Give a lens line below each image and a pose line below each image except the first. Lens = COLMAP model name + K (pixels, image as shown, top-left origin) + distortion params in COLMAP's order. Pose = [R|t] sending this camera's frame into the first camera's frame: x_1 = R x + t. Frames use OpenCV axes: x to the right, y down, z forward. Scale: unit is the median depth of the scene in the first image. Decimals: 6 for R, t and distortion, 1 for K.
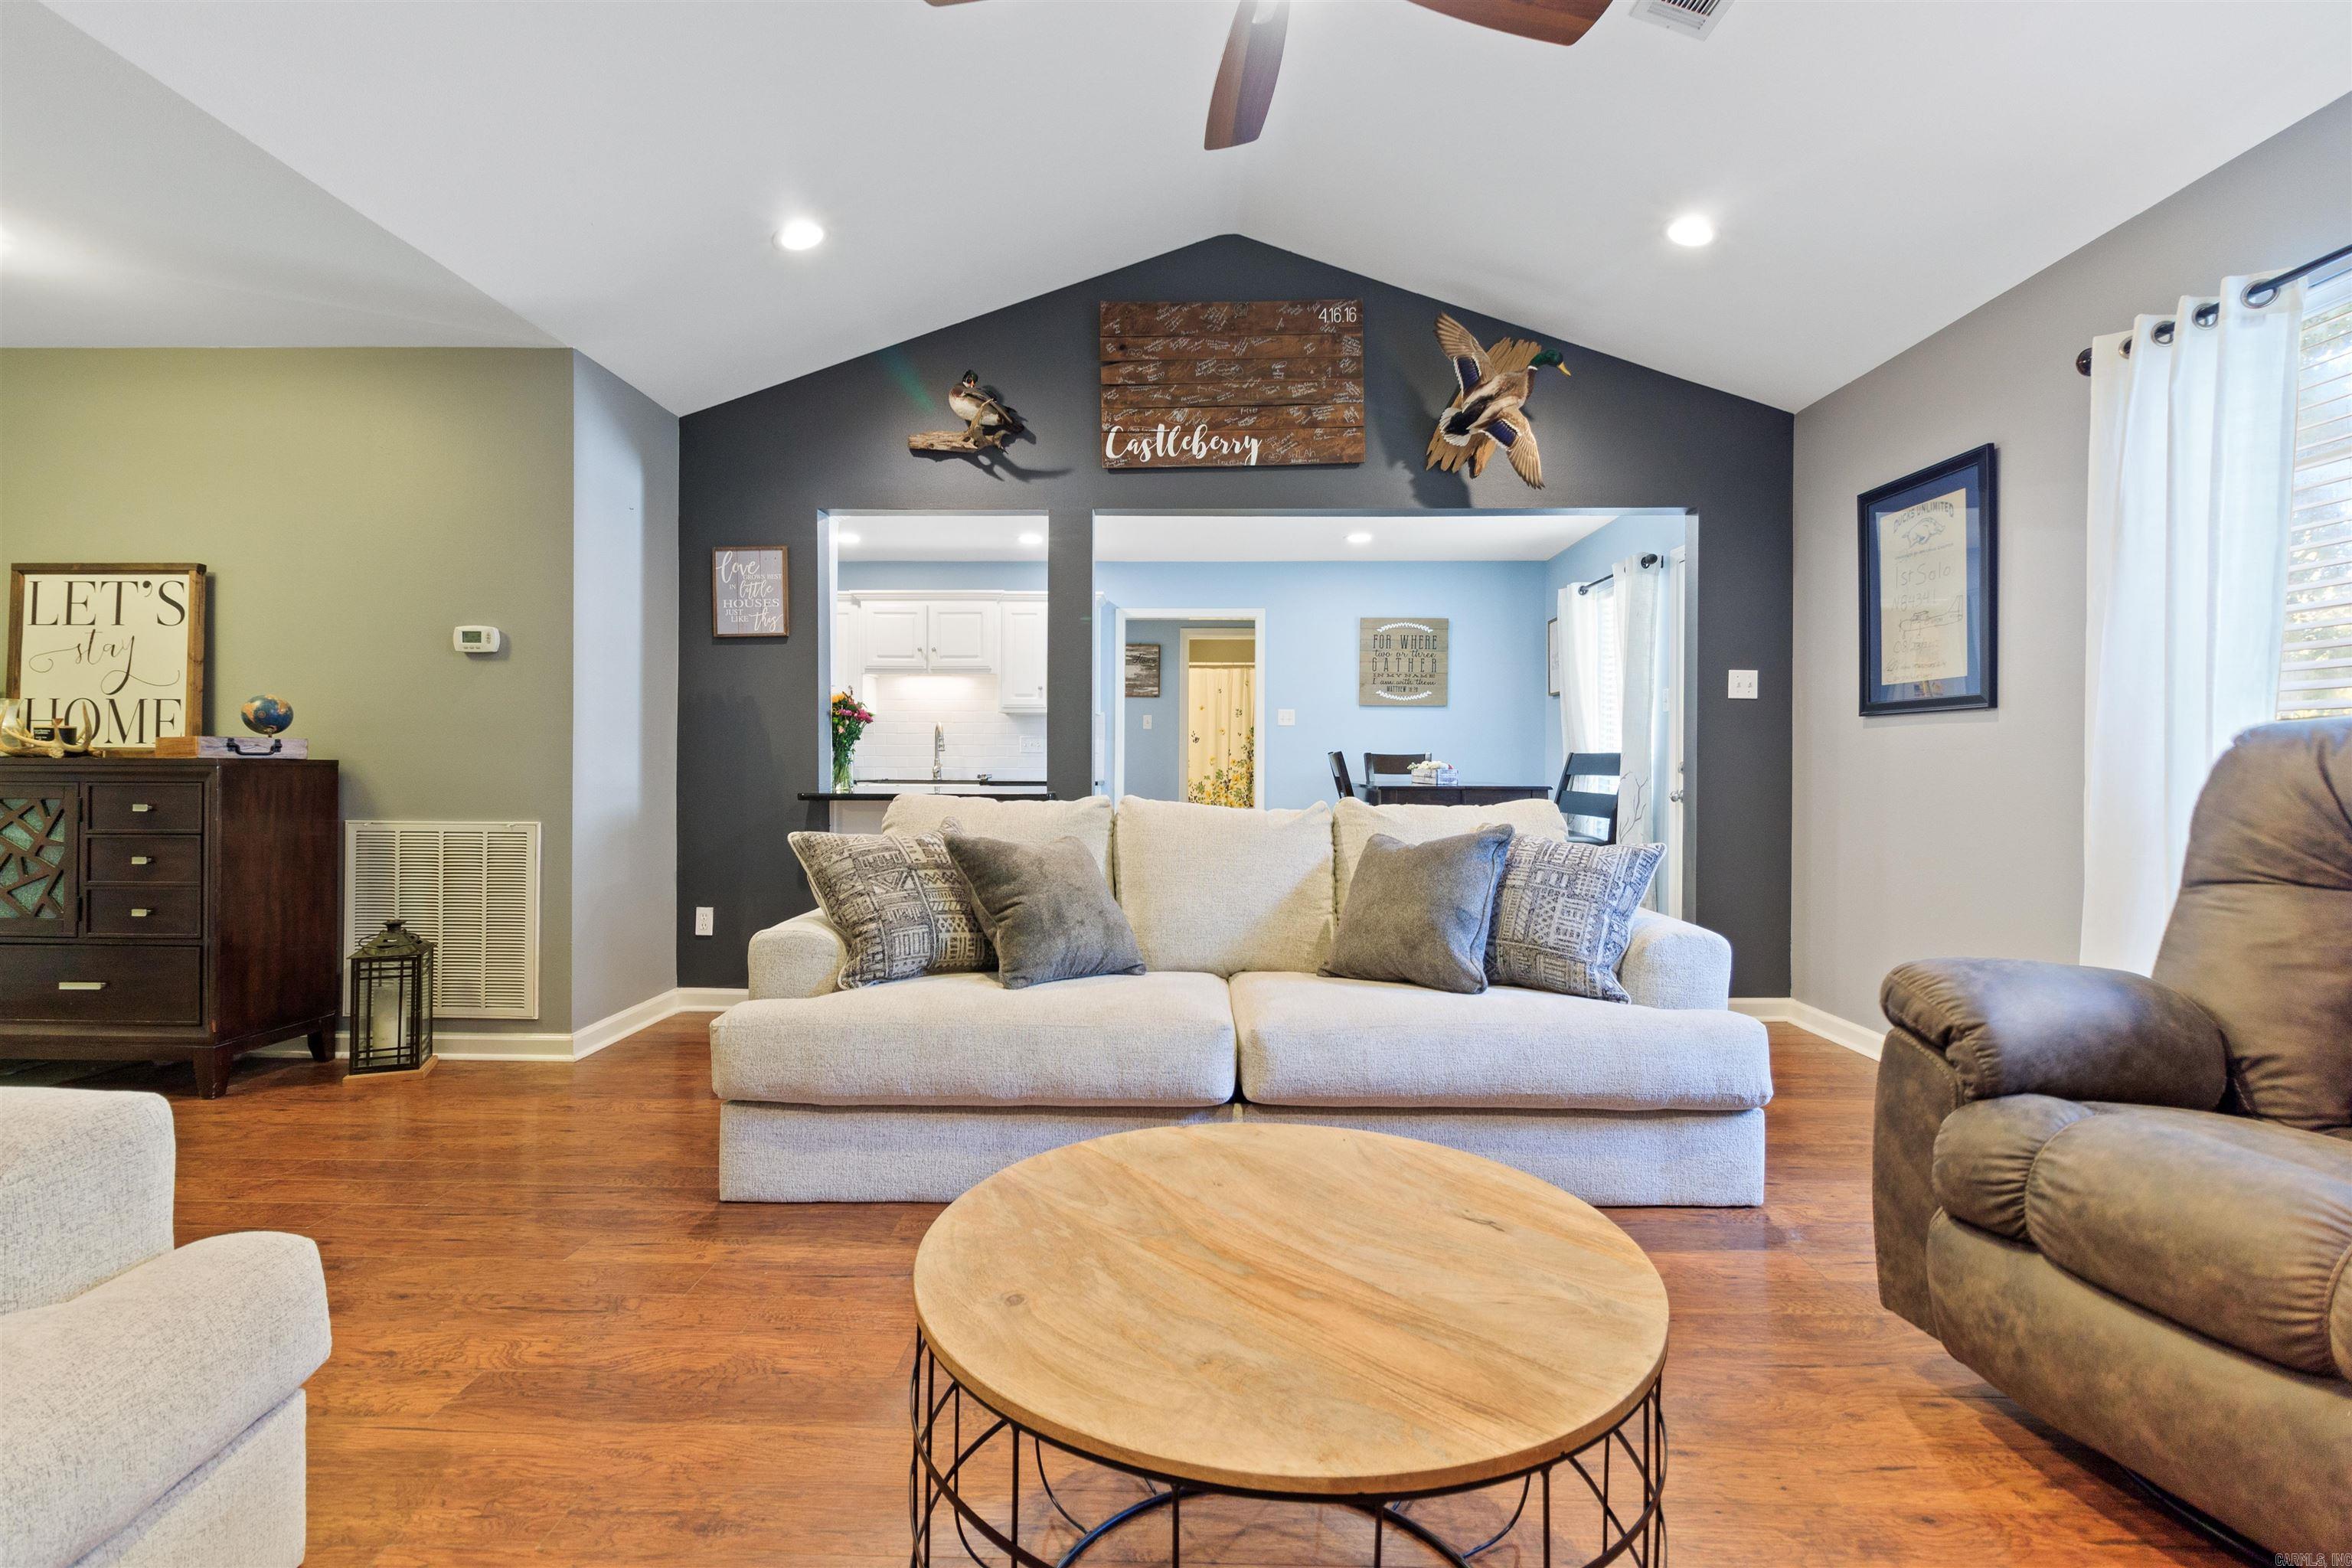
lens RADIAL K [[1102.1, 0, 1178.3], [0, 1102.1, 760.4], [0, 0, 1]] dist [-0.001723, 0.000211]
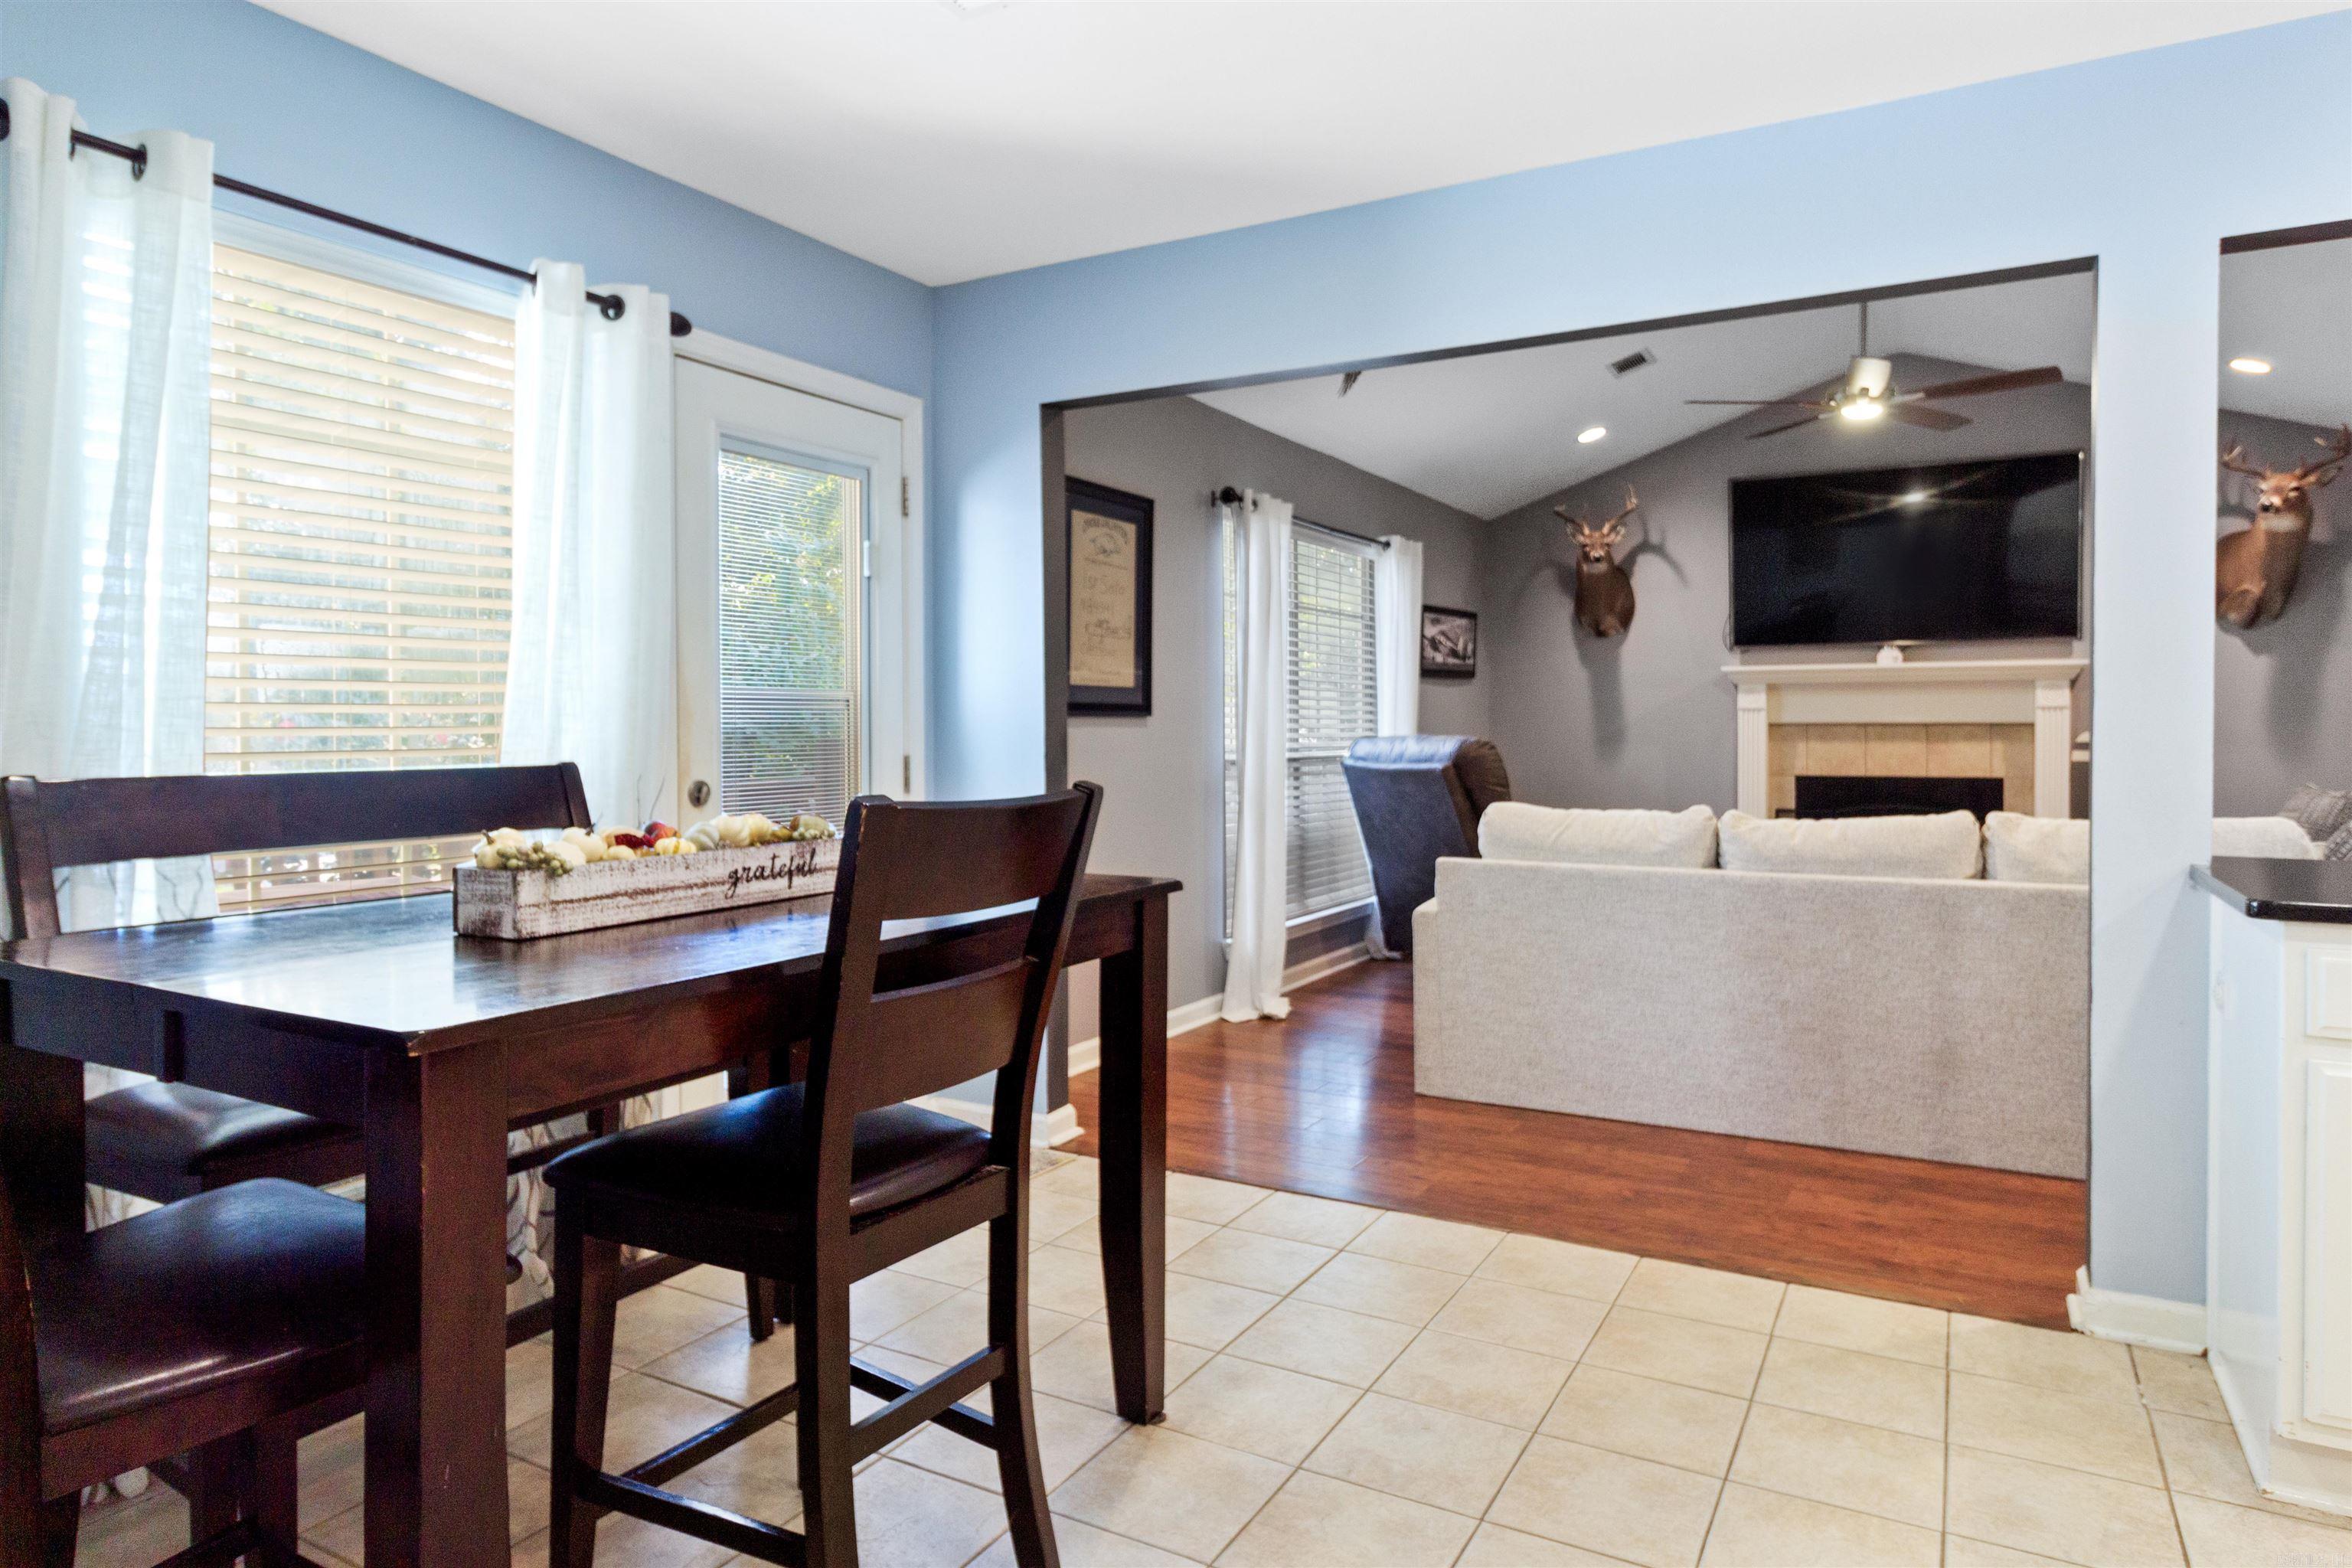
lens RADIAL K [[1414.9, 0, 1173.3], [0, 1414.9, 719.4], [0, 0, 1]] dist [-0.007269, -0.000866]
pose [[-0.880998, -0.003346, 0.473108, -0.020137], [-0.004674, 0.999988, -0.001632, -0.030530], [-0.473097, -0.003649, -0.881003, 1.738373]]
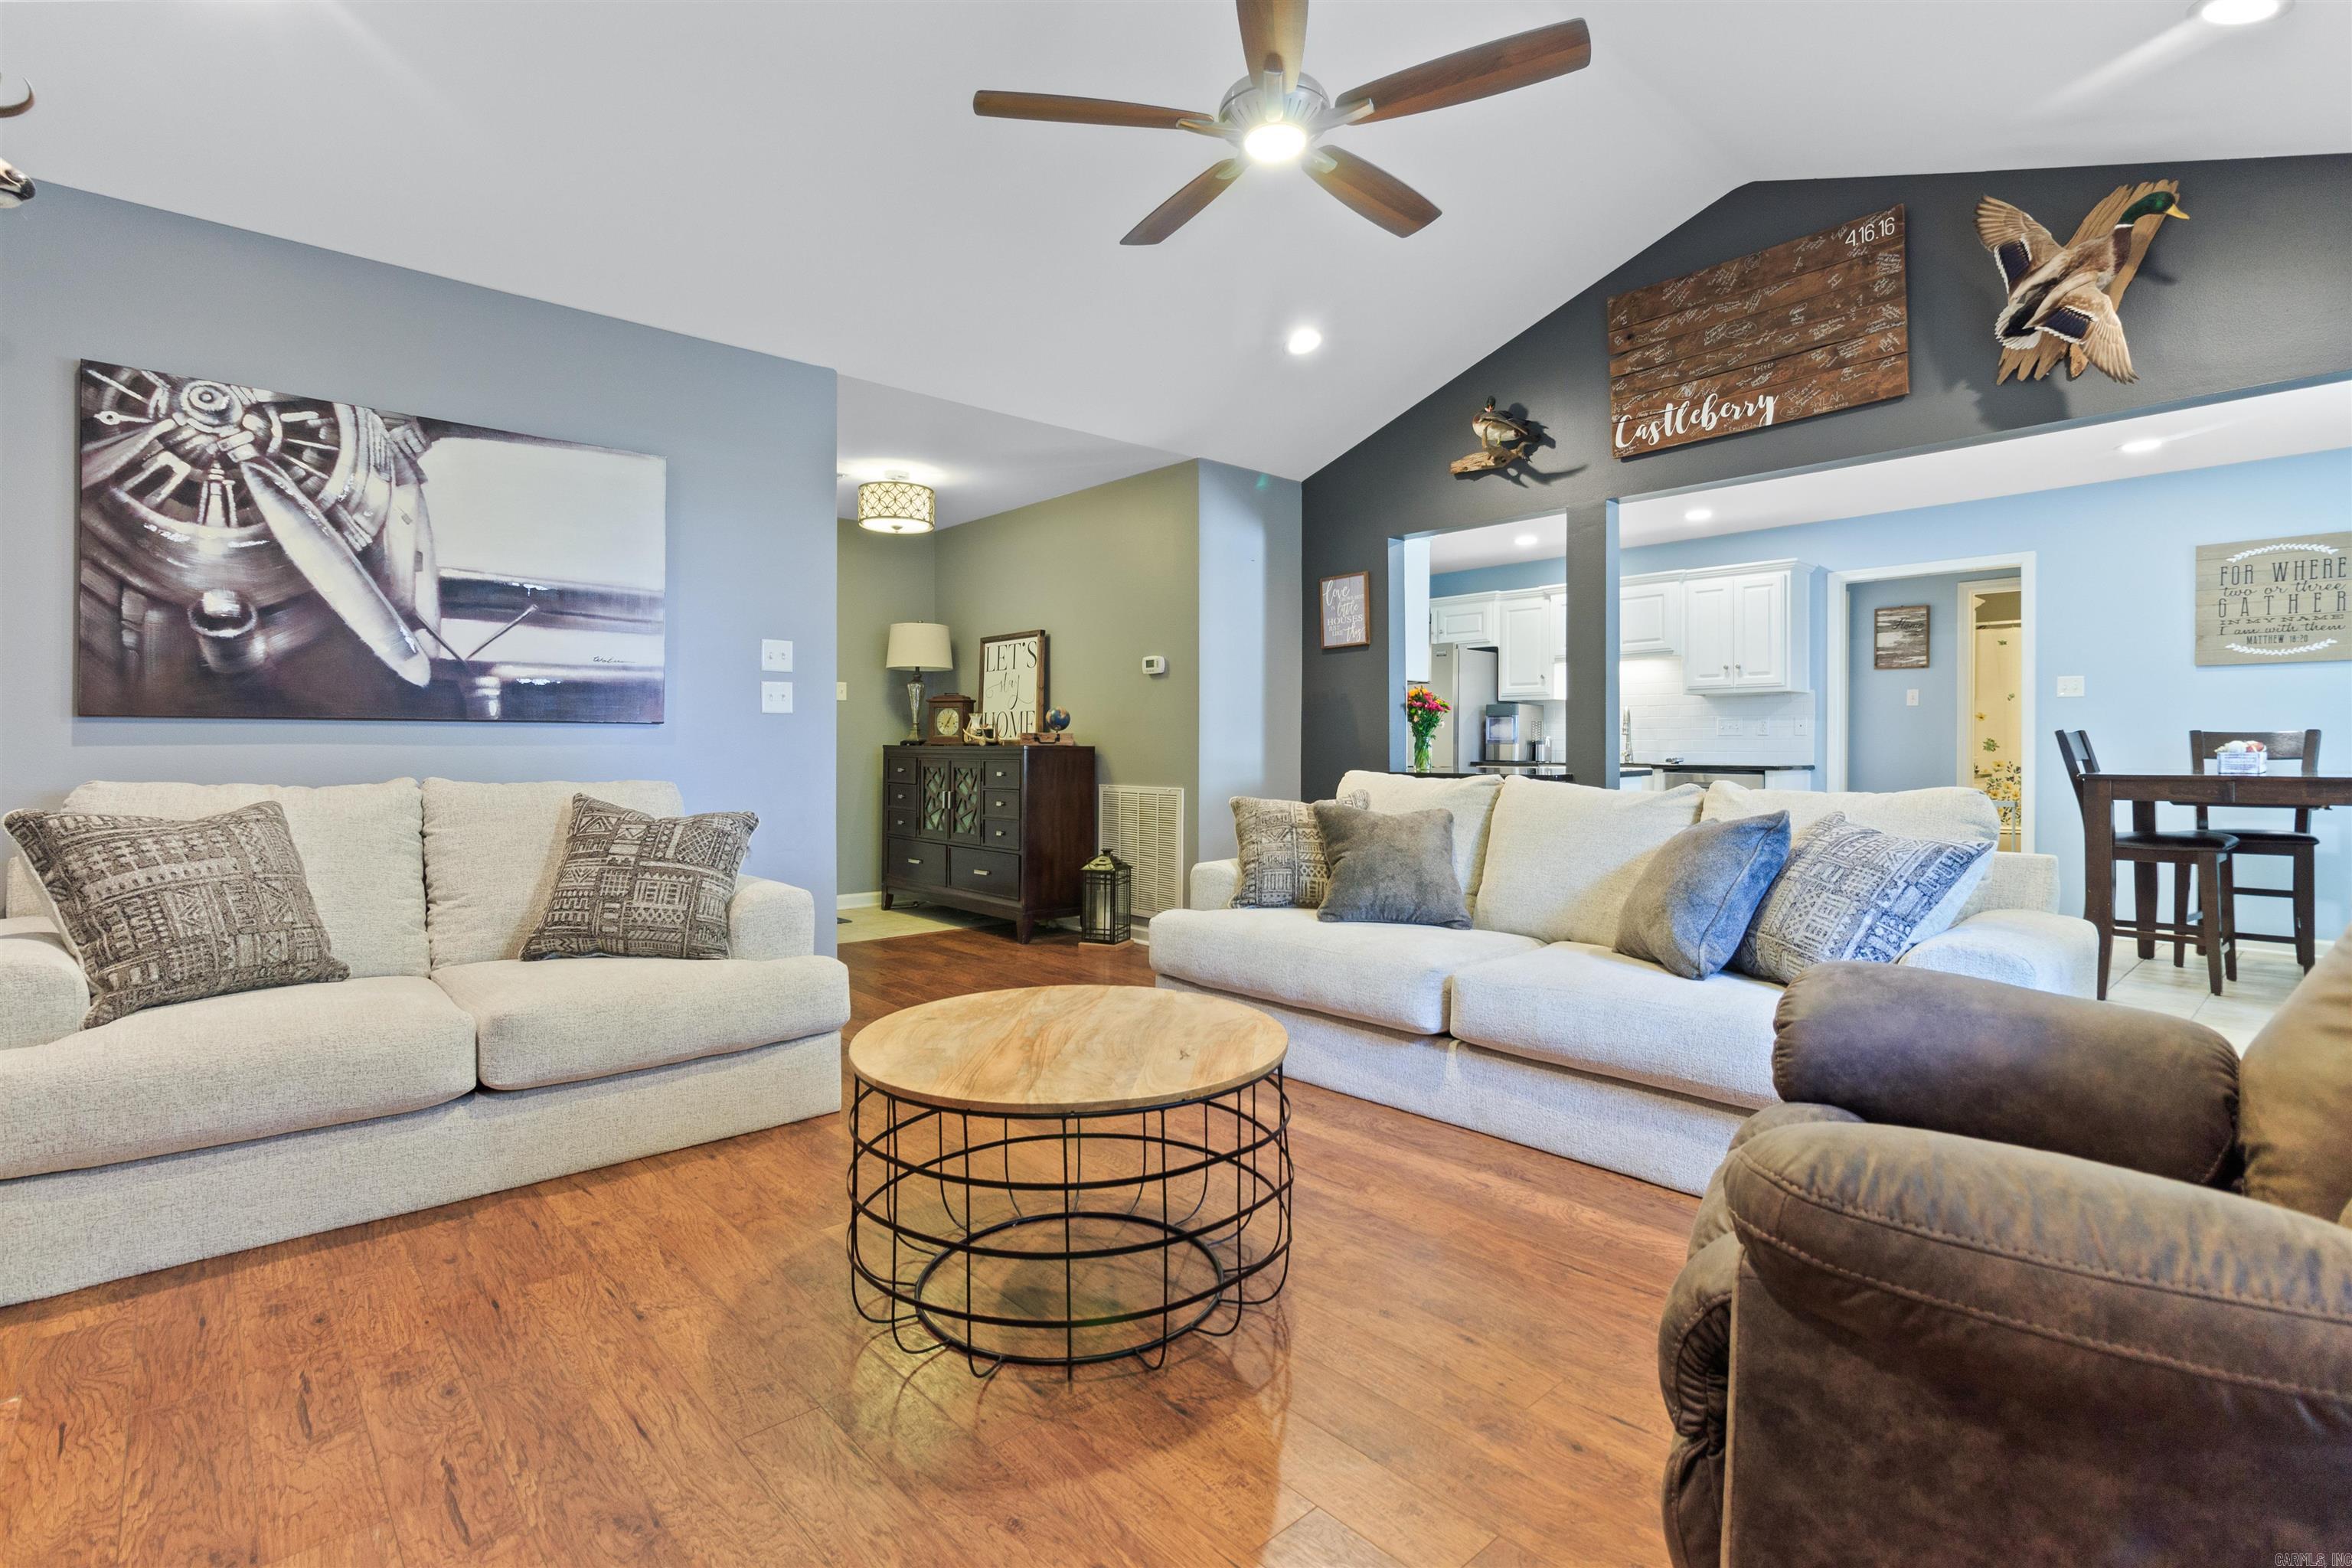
lens RADIAL K [[1113.2, 0, 1174.2], [0, 1113.2, 740.4], [0, 0, 1]] dist [0.002873, 0.000569]
pose [[0.682205, -0.008337, -0.731114, 0.411667], [0.005317, 0.999965, -0.006442, 0.001804], [0.731142, 0.000507, 0.682225, -0.008430]]
